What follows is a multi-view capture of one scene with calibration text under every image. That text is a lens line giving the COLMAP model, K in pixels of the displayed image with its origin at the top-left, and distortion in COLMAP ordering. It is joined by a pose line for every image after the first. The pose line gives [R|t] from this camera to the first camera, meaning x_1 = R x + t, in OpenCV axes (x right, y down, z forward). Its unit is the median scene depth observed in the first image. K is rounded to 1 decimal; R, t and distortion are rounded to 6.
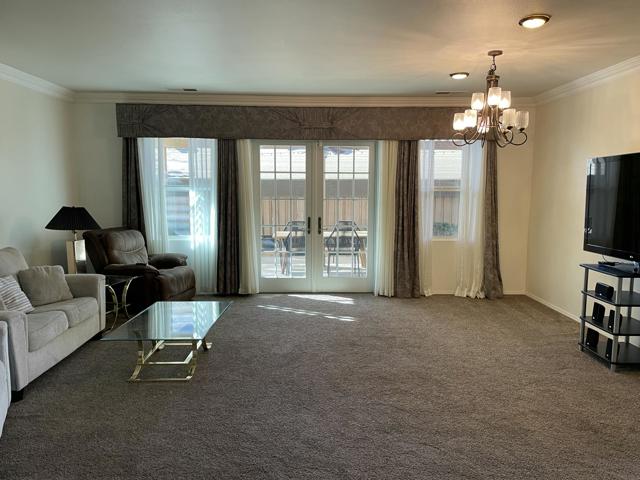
lens RADIAL K [[481.7, 0, 324.7], [0, 481.7, 244.0], [0, 0, 1]] dist [0.074459, -0.087682]
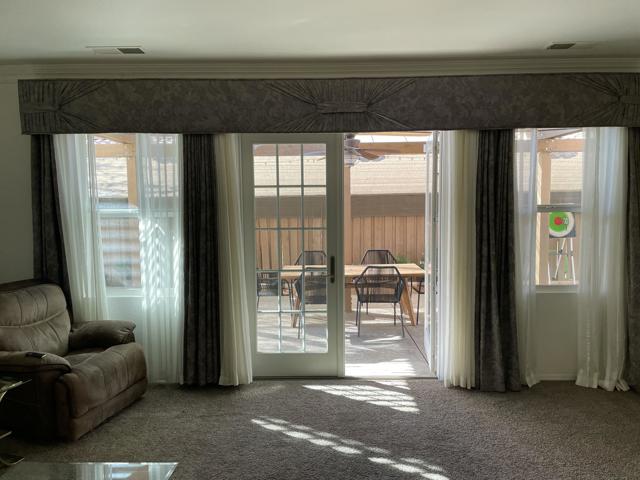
lens RADIAL K [[481.7, 0, 316.9], [0, 481.7, 235.8], [0, 0, 1]] dist [0.074459, -0.087682]
pose [[0.998803, -0.012245, -0.047359, -0.022996], [0.010164, 0.998983, -0.043936, -0.057073], [0.047849, 0.043402, 0.997911, 0.387499]]
